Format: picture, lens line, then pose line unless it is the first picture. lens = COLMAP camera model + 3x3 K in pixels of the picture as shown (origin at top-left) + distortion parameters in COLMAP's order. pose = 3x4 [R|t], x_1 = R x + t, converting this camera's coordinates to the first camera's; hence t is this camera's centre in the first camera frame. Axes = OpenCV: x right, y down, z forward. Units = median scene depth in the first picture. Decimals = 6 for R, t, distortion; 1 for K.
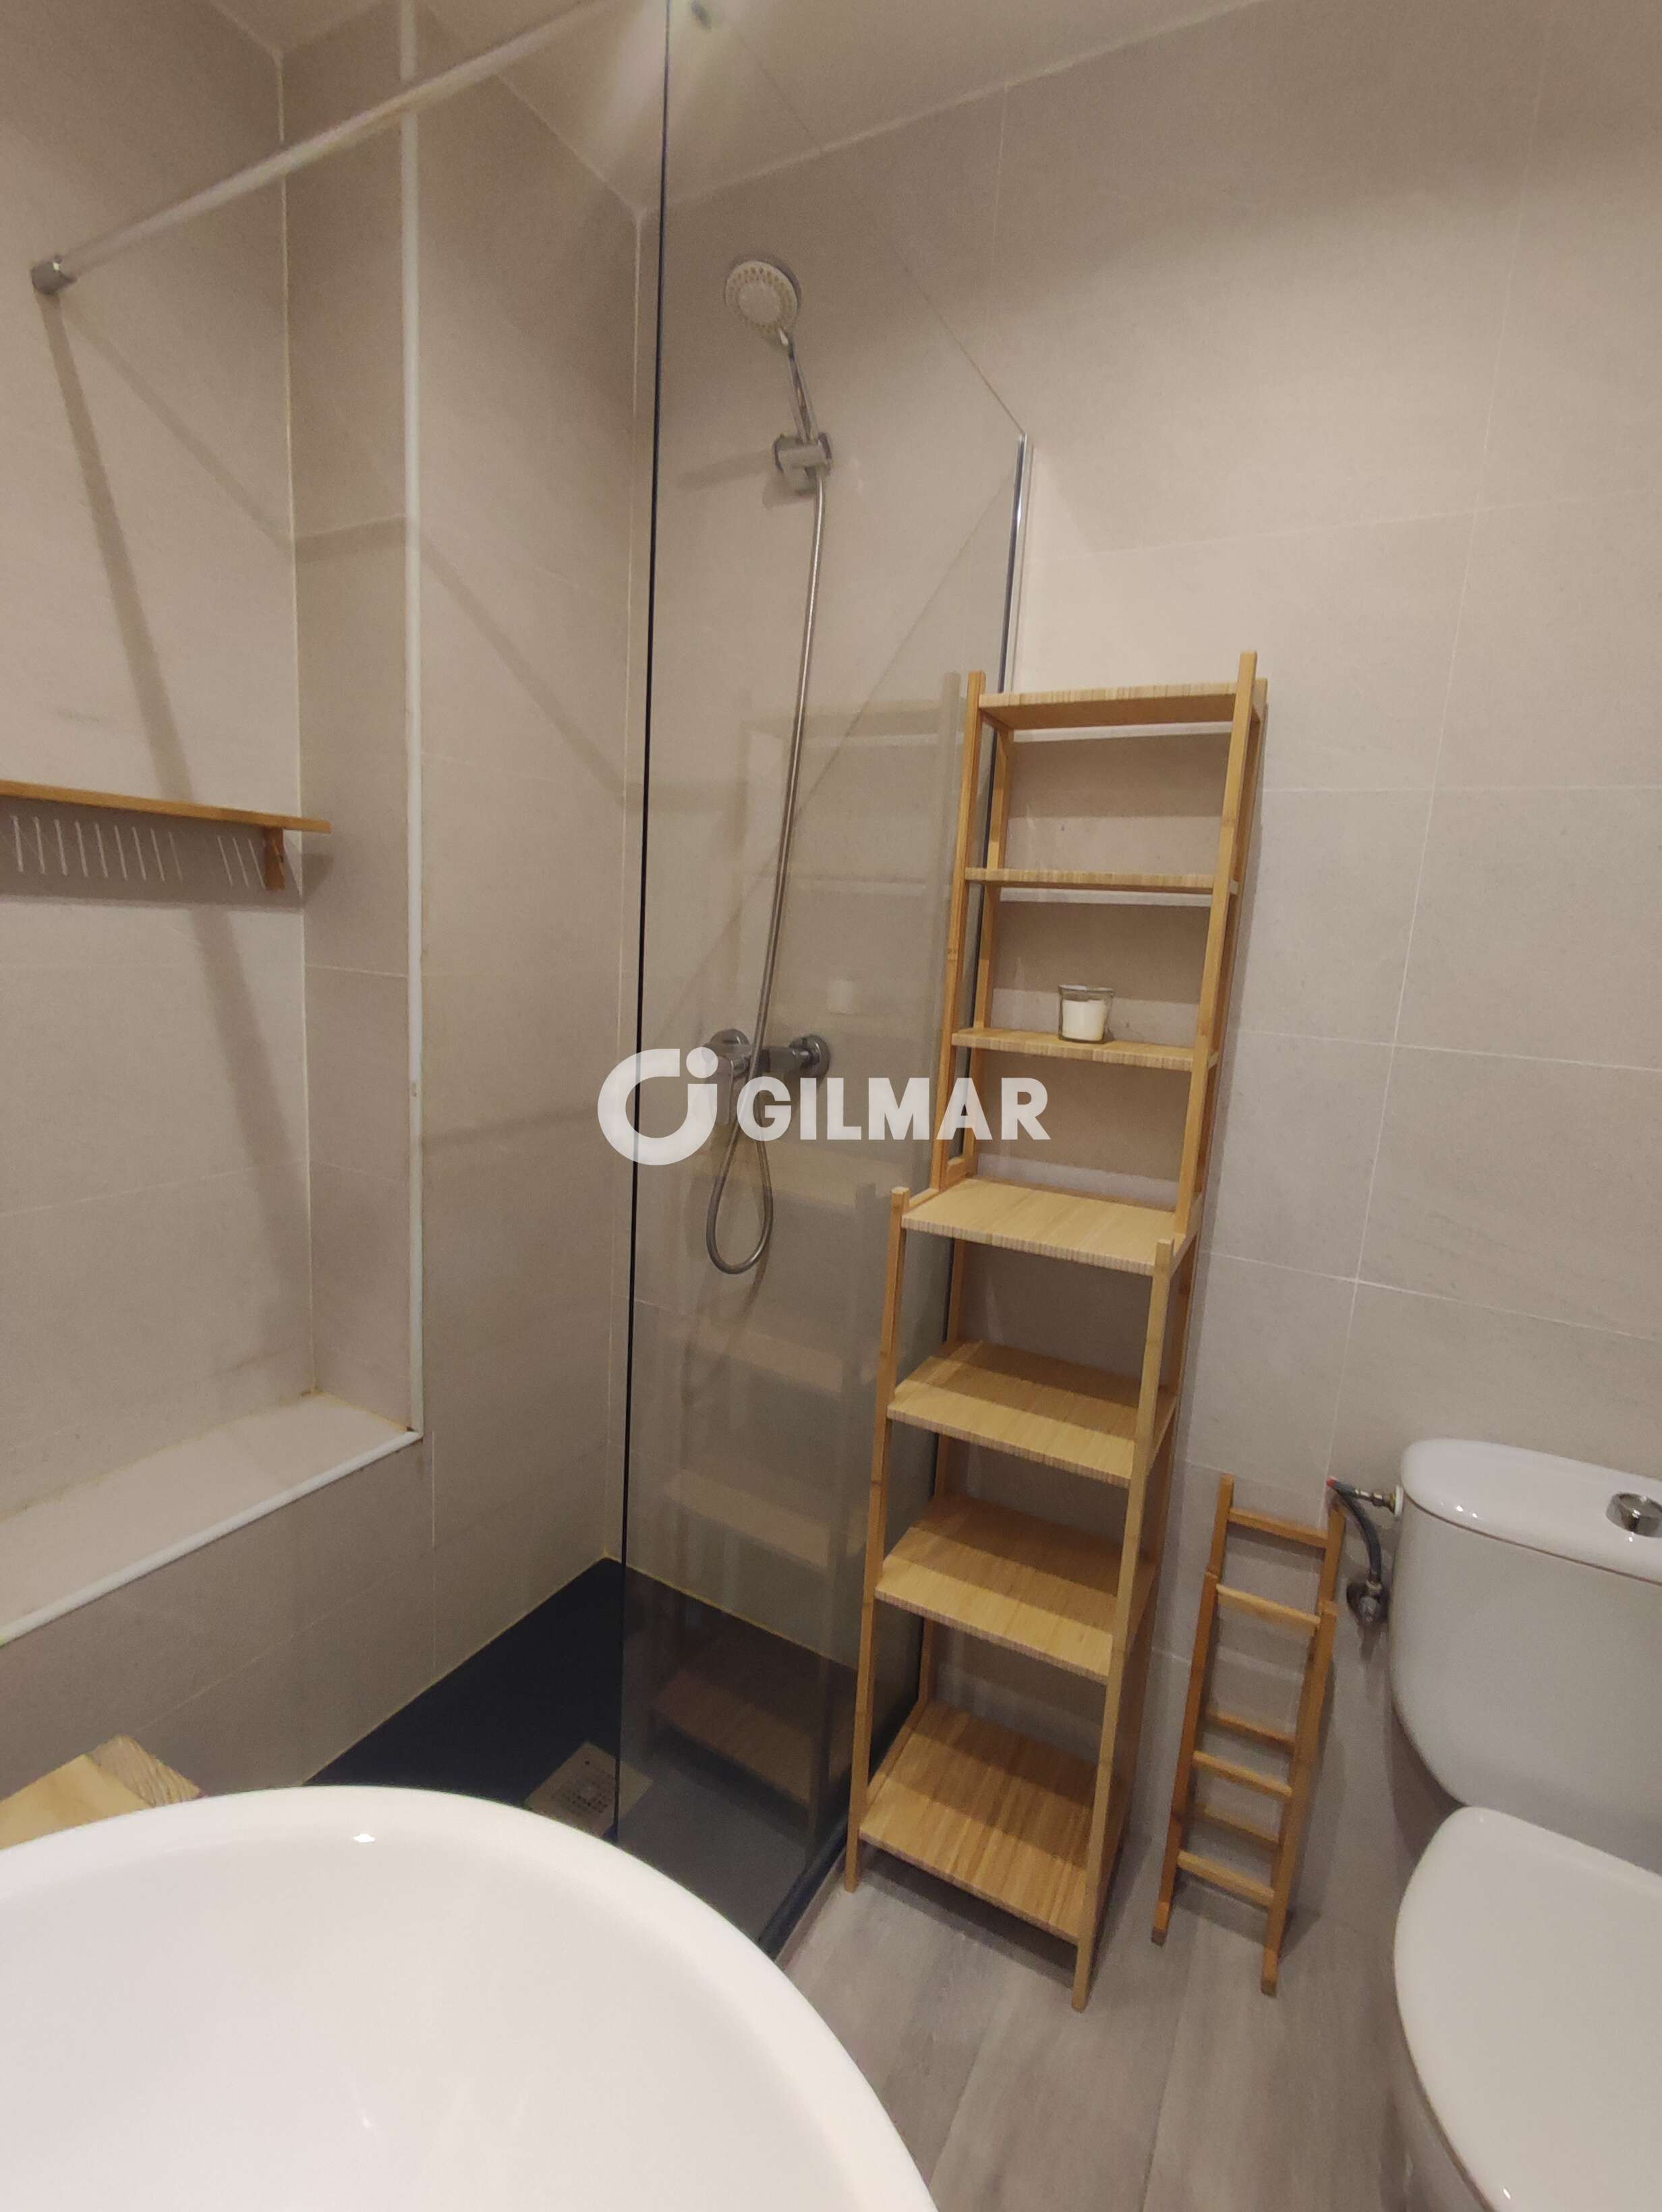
lens RADIAL K [[1030.7, 0, 832.1], [0, 1030.7, 1100.7], [0, 0, 1]] dist [0.002582, 0.000644]
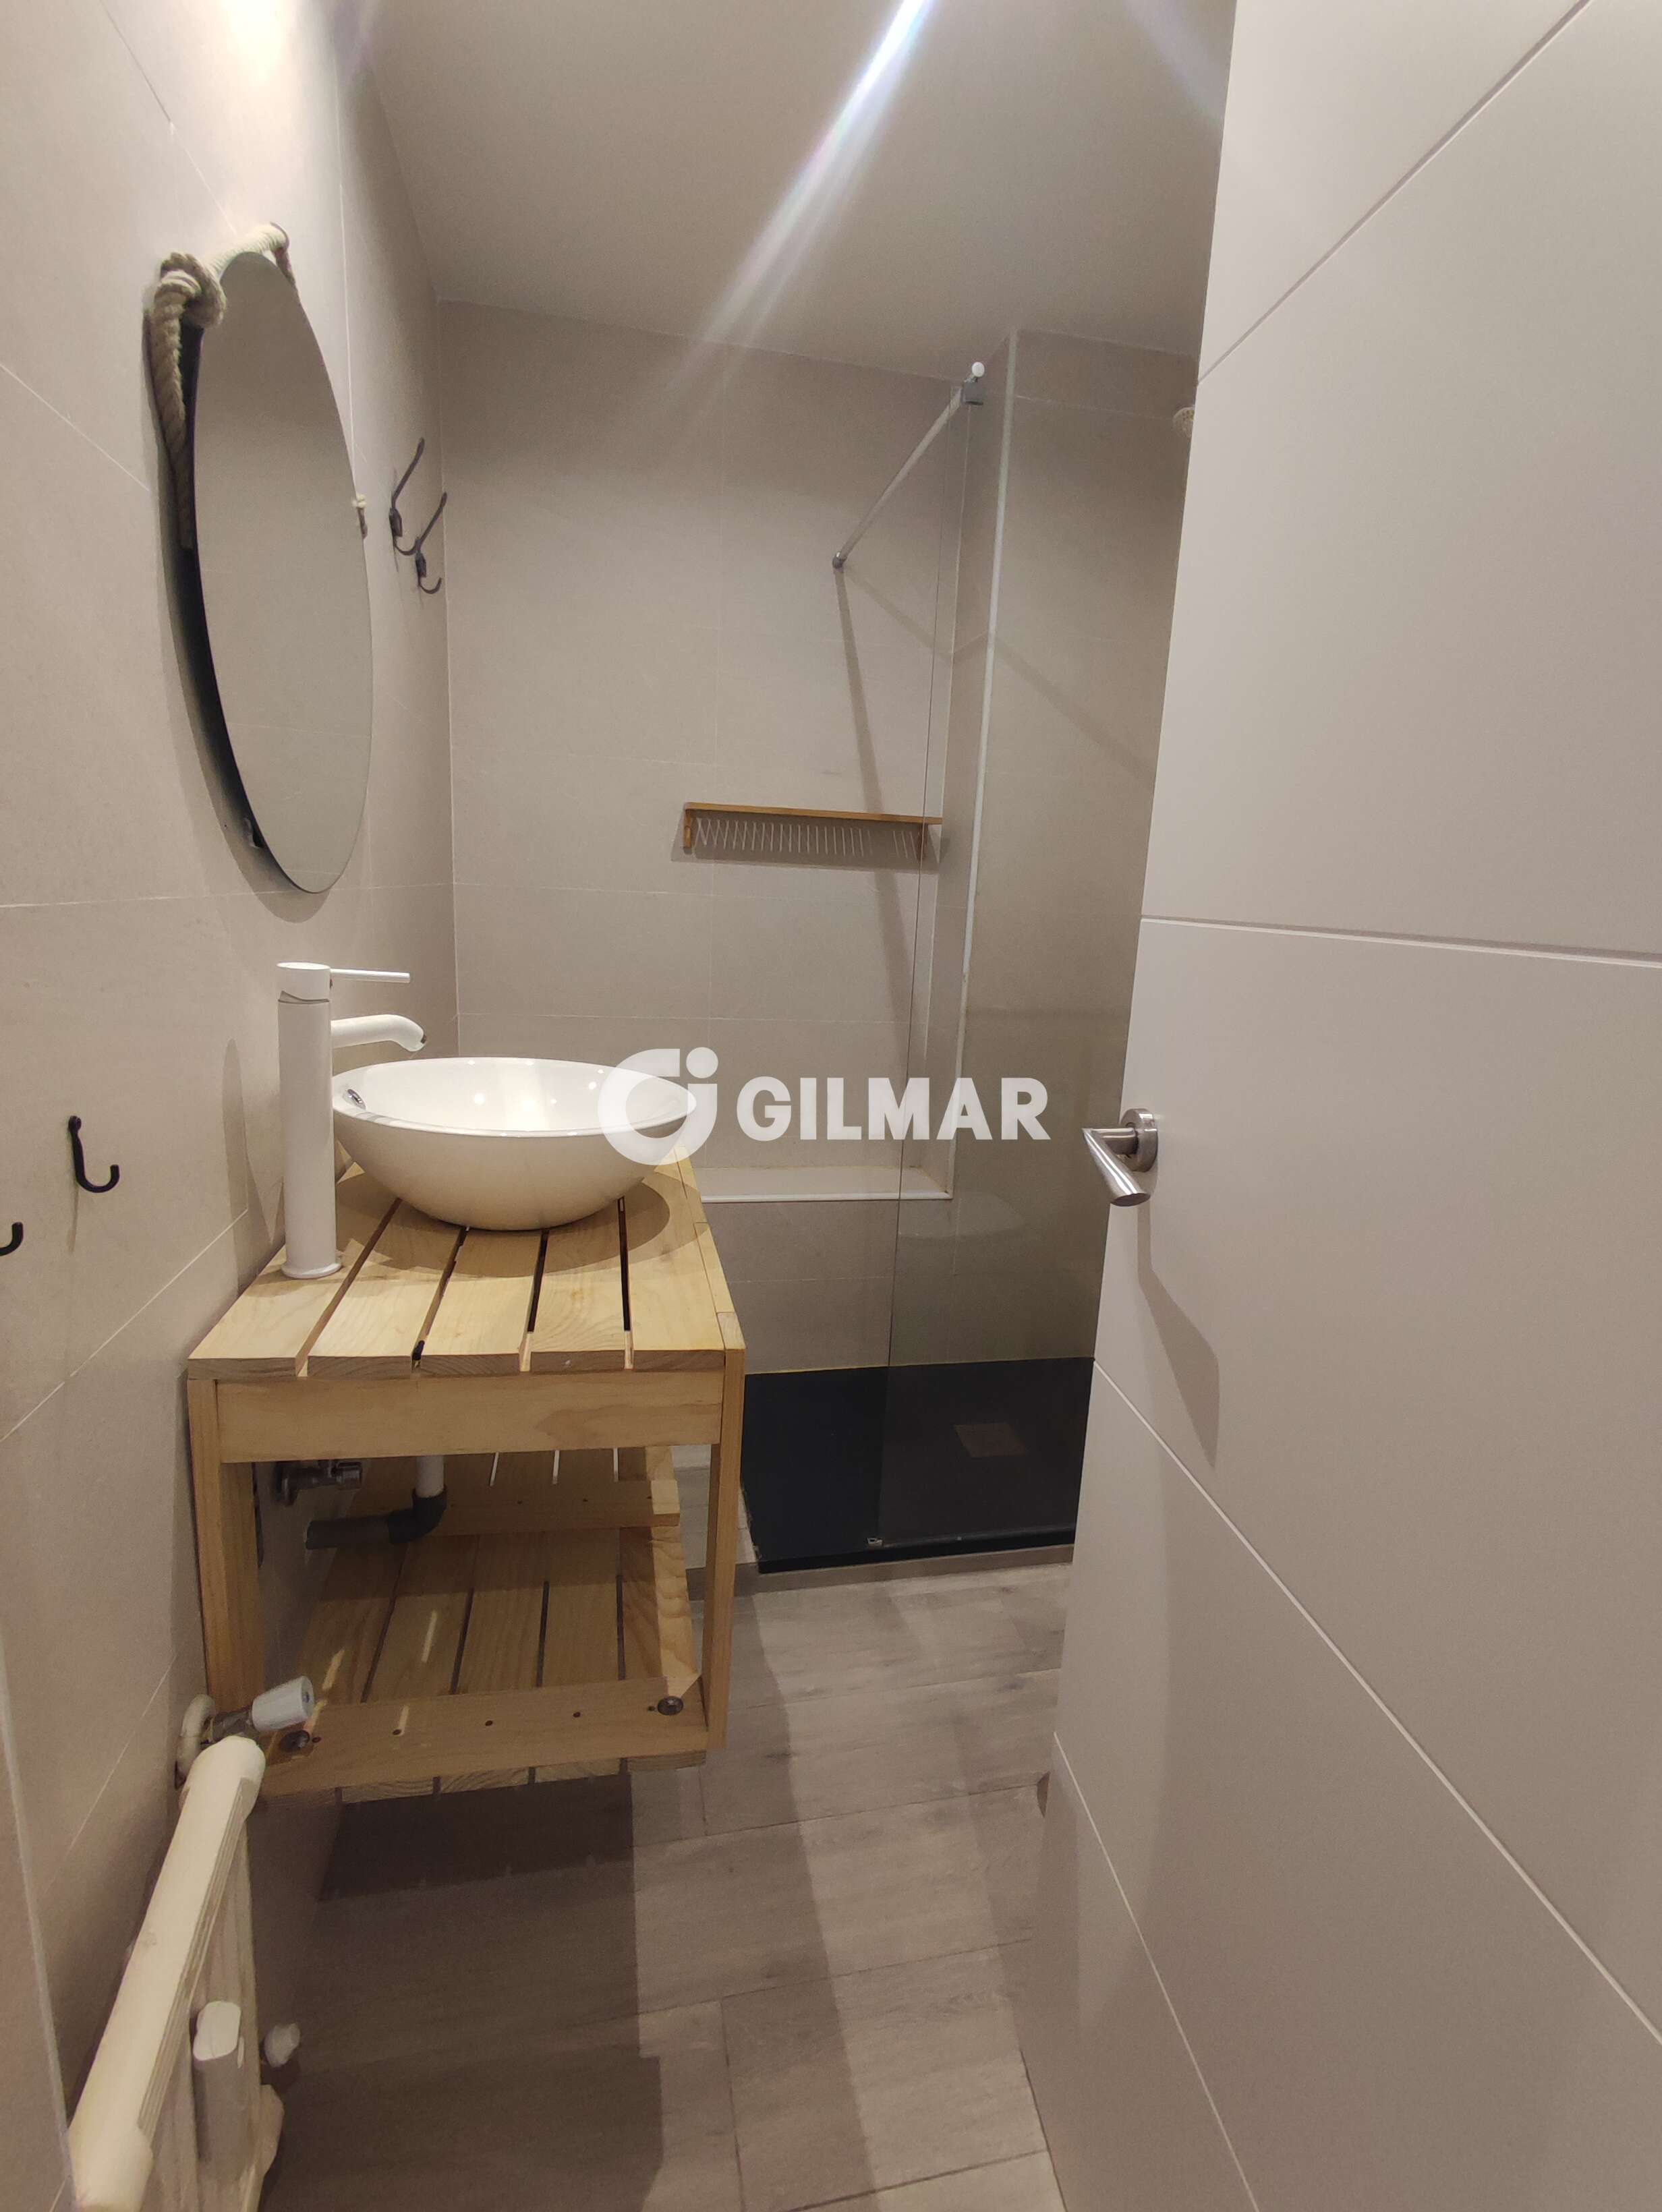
lens RADIAL K [[1030.7, 0, 833.6], [0, 1030.7, 1108.3], [0, 0, 1]] dist [0.002582, 0.000644]
pose [[0.643292, 0.131316, -0.754275, 0.748360], [-0.136231, 0.989092, 0.056010, 0.134542], [0.753403, 0.066725, 0.654165, -0.221437]]
